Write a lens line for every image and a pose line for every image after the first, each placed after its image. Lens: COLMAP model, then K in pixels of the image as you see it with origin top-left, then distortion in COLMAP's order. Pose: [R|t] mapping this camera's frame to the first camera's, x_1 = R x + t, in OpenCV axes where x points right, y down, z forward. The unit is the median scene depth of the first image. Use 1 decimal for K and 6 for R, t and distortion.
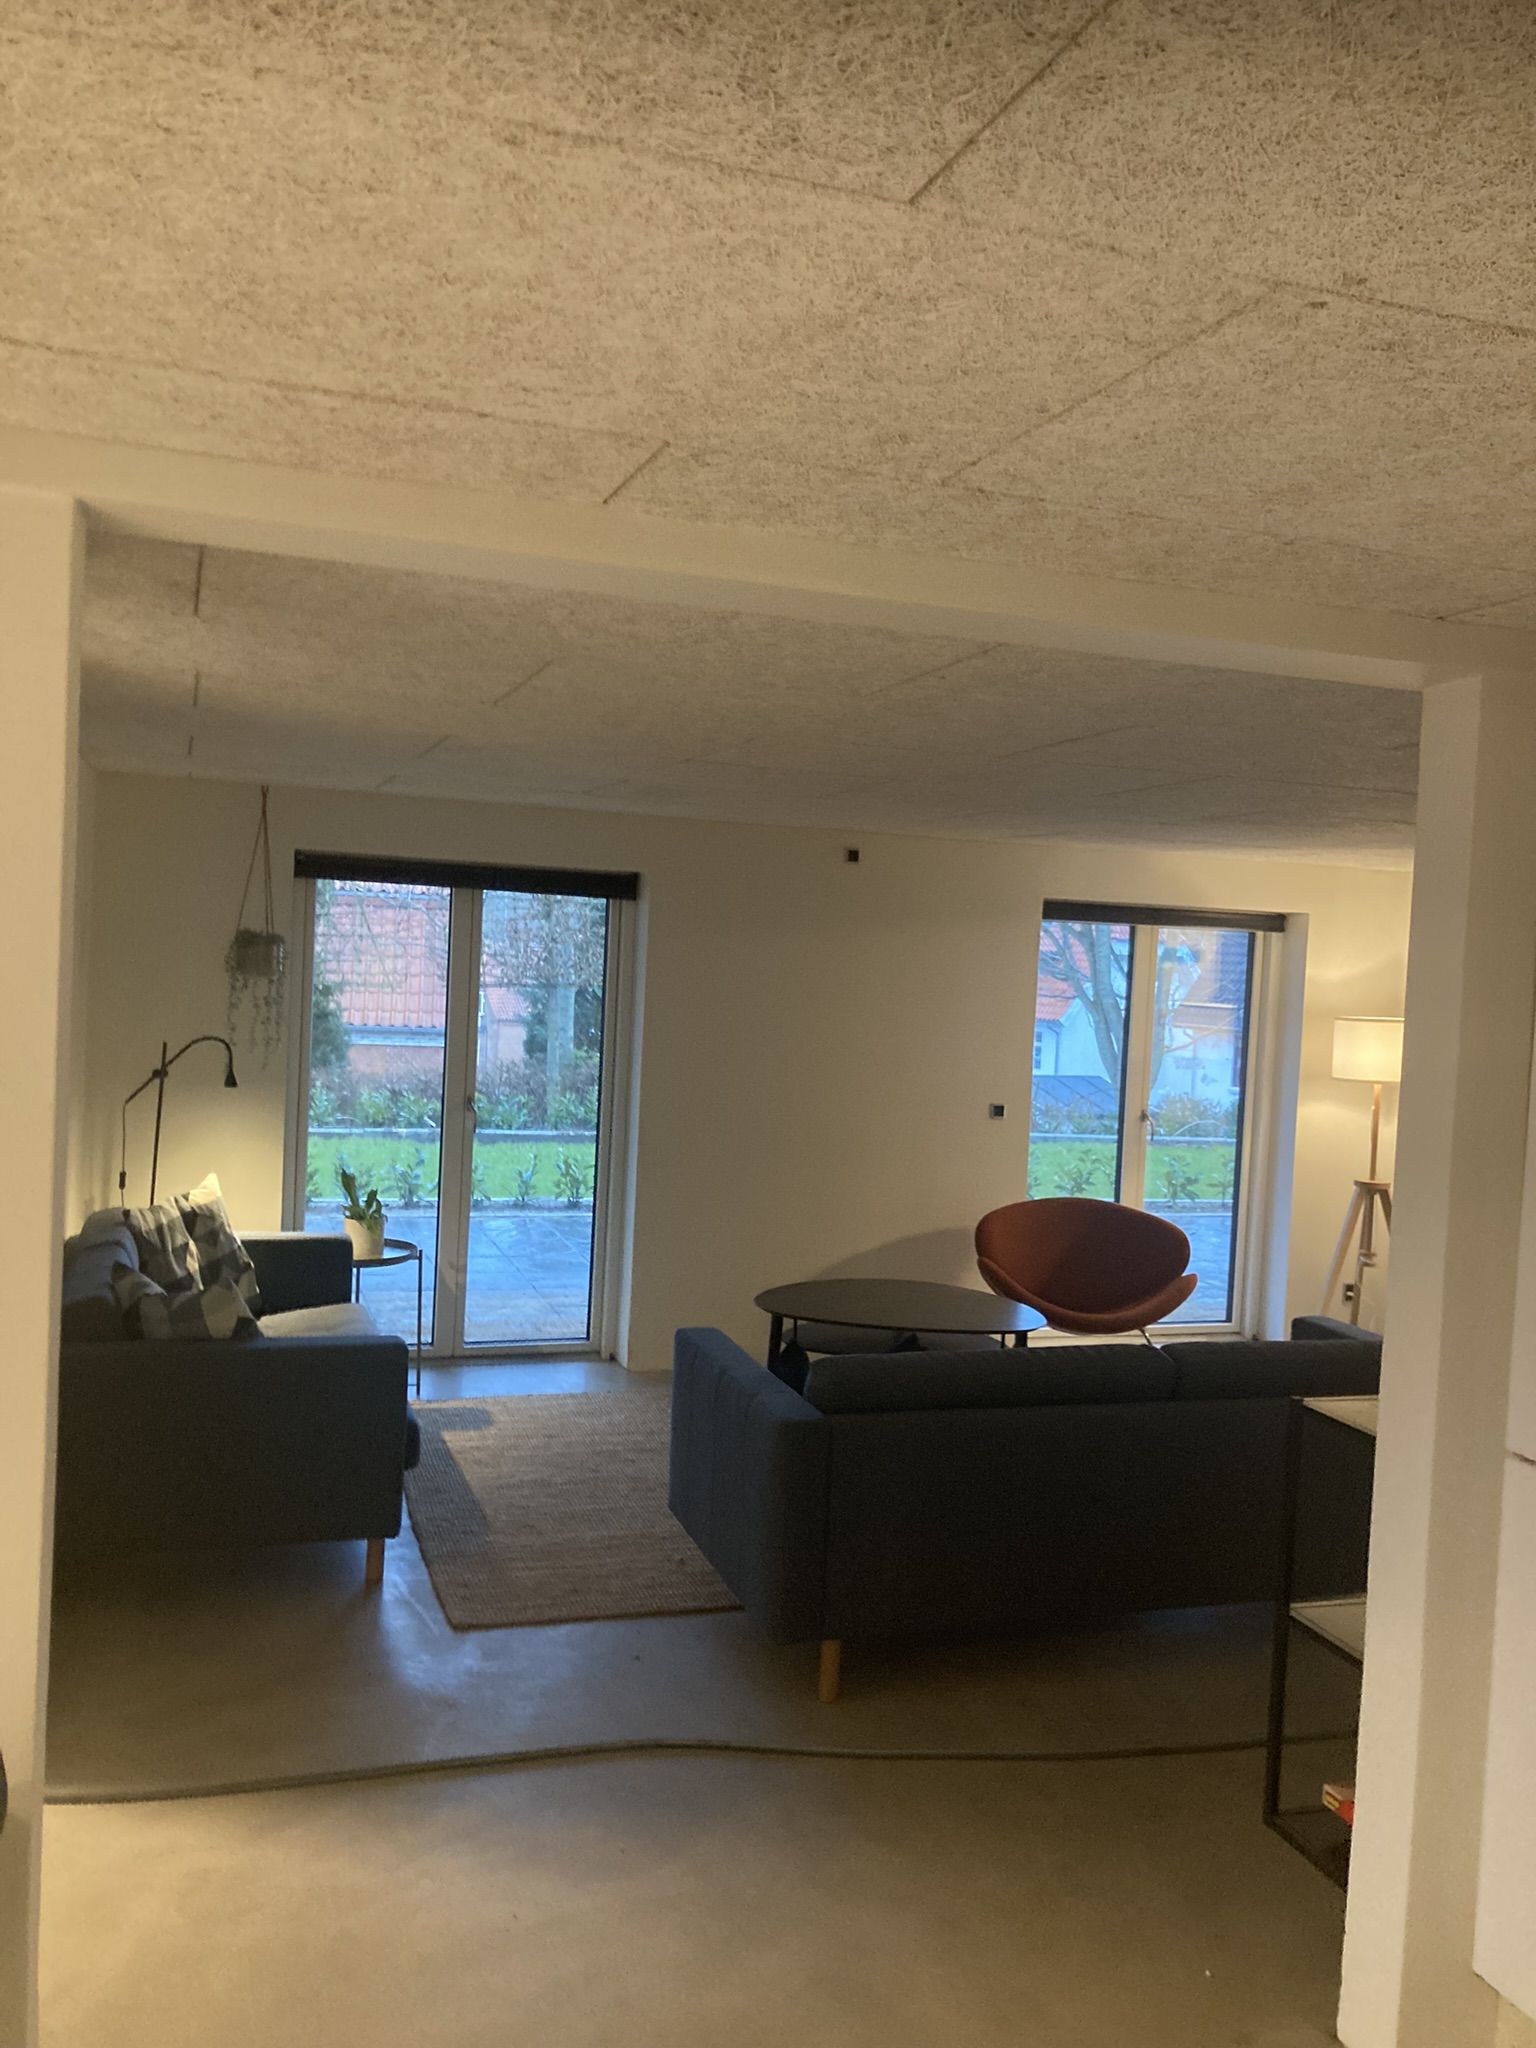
lens RADIAL K [[1684.9, 0, 768.0], [0, 1684.9, 1024.0], [0, 0, 1]] dist [0.085377, -0.146922]
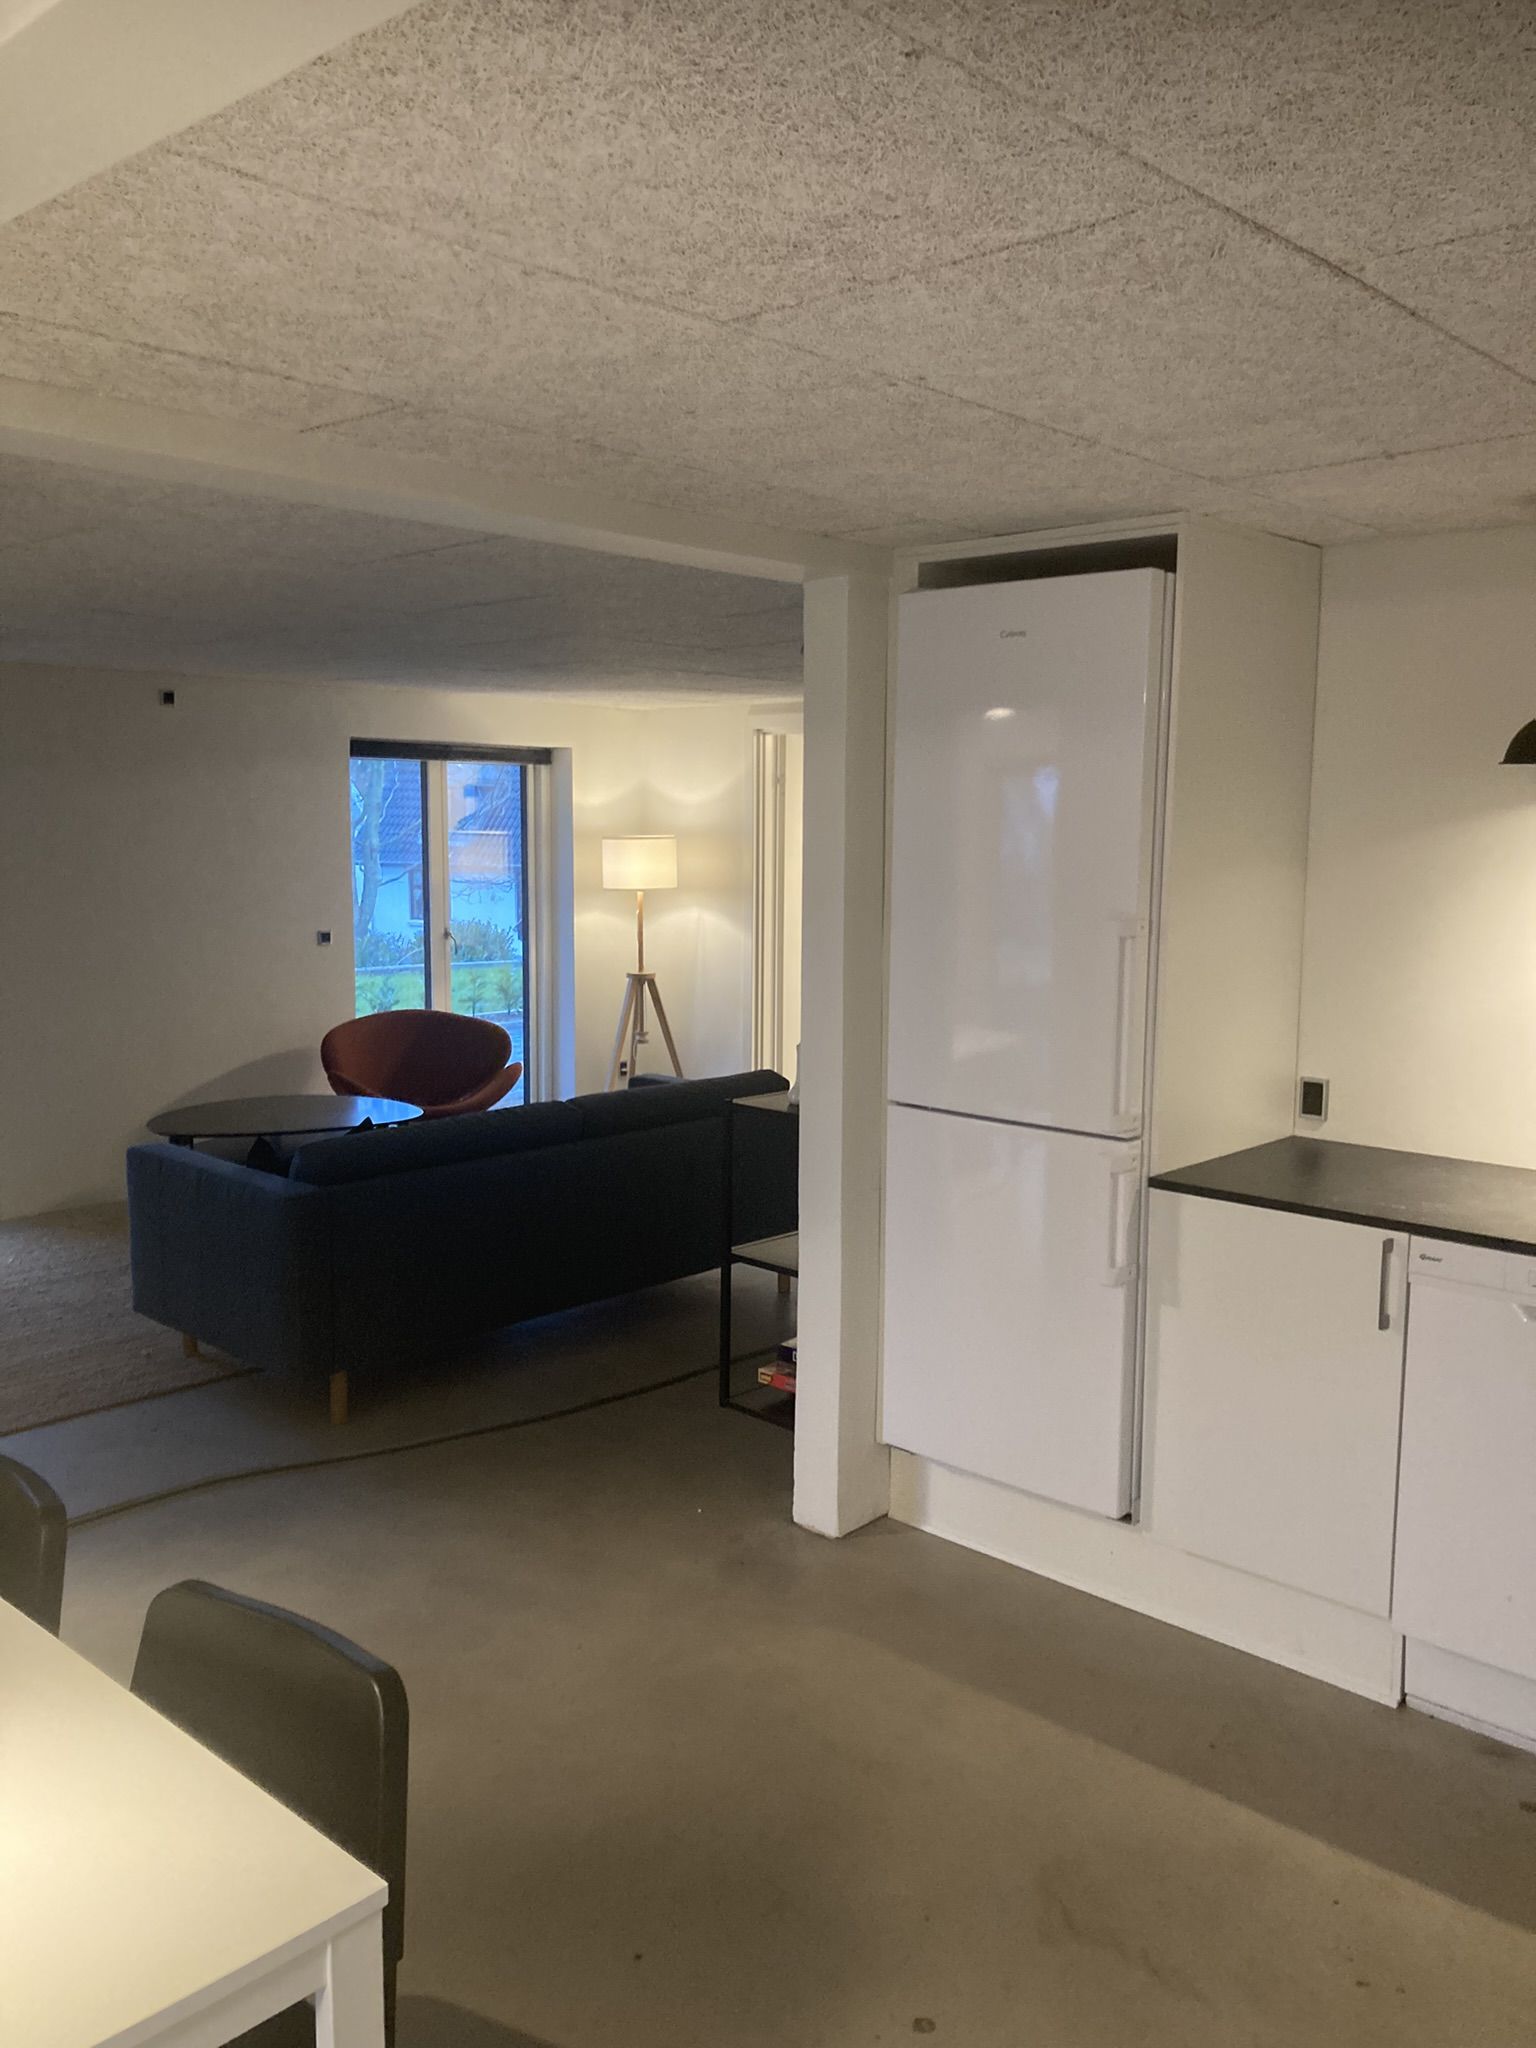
lens RADIAL K [[1684.9, 0, 768.0], [0, 1684.9, 1024.0], [0, 0, 1]] dist [0.085377, -0.146922]
pose [[0.881472, -0.099255, 0.461688, -0.163193], [0.054729, 0.992546, 0.108890, 0.005405], [-0.469054, -0.070716, 0.880334, -0.123509]]
